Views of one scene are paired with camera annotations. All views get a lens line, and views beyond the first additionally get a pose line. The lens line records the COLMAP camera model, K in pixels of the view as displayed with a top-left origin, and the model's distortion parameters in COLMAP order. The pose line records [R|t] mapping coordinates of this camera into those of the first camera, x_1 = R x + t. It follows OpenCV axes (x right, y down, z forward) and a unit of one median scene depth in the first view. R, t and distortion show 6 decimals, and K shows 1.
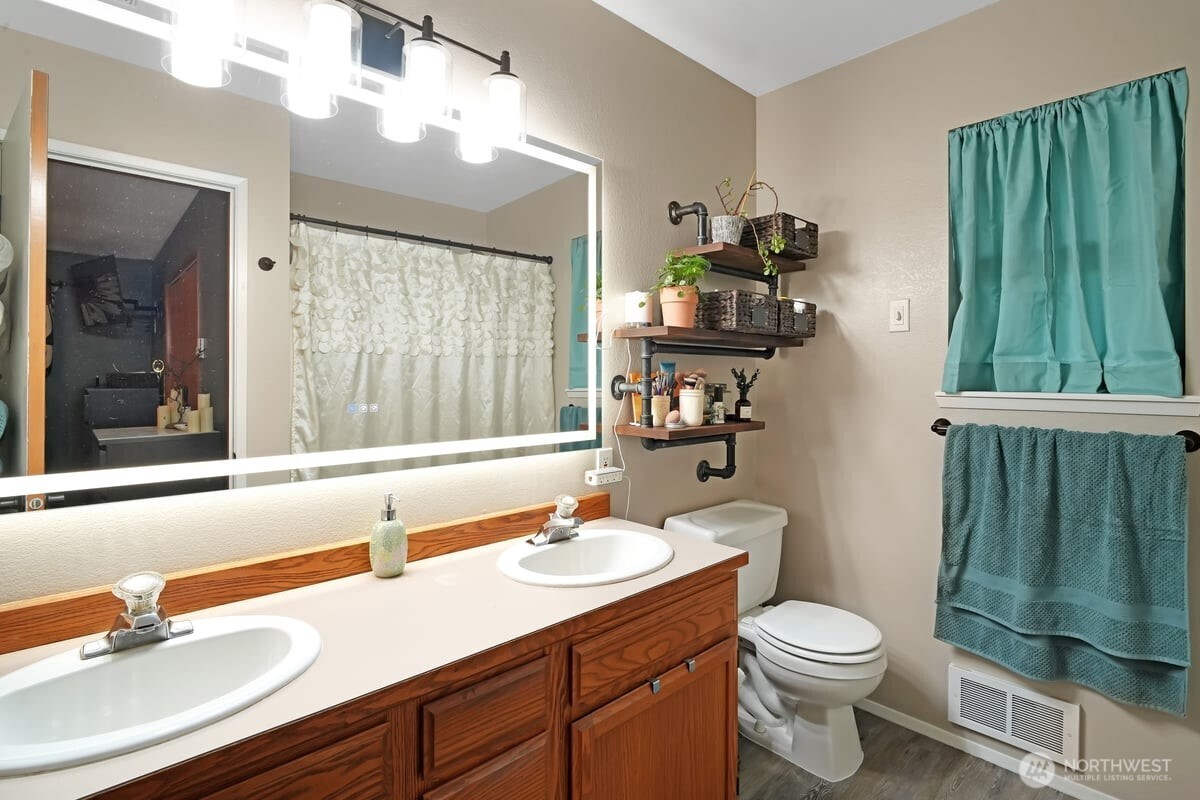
lens RADIAL K [[562.9, 0, 598.6], [0, 562.9, 394.5], [0, 0, 1]] dist [-0.001280, -0.000926]
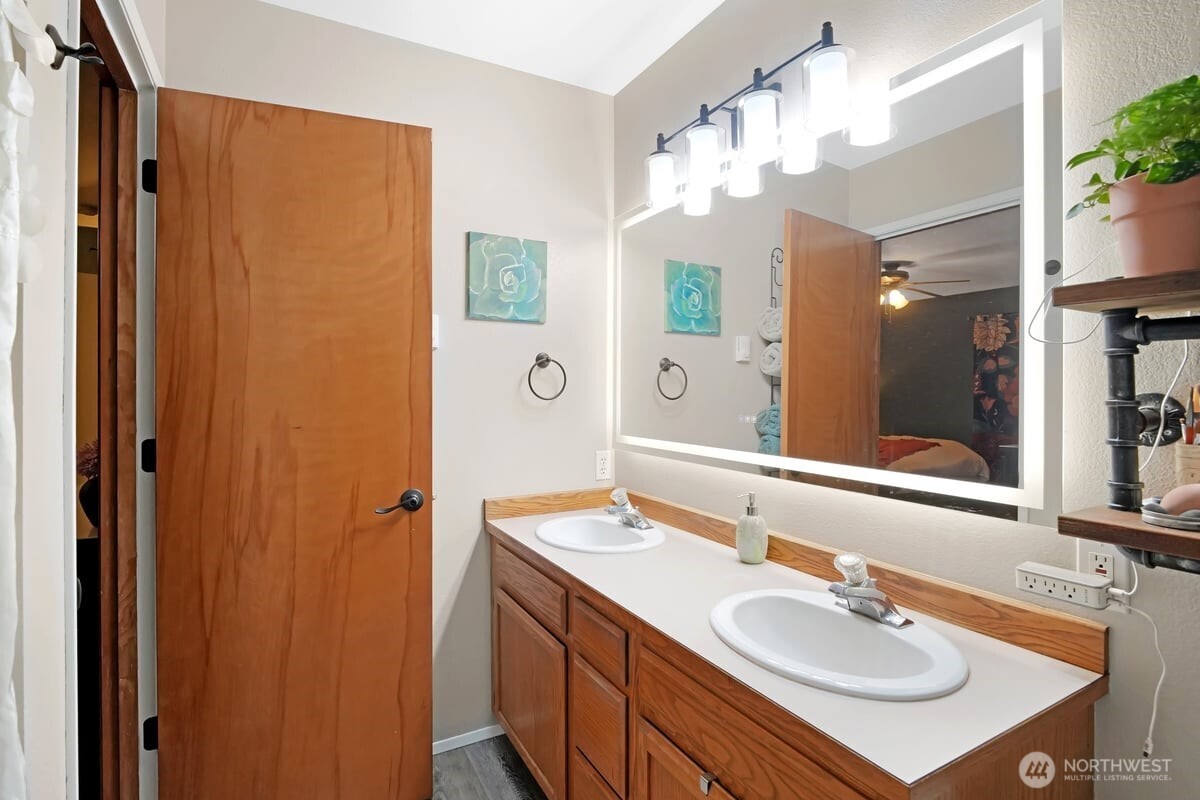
lens RADIAL K [[562.9, 0, 598.6], [0, 562.9, 394.5], [0, 0, 1]] dist [-0.001280, -0.000926]
pose [[-0.204874, -0.008446, -0.978752, 0.809112], [-0.065538, 0.997837, 0.005108, -0.007353], [0.976592, 0.065192, -0.204985, 0.911598]]
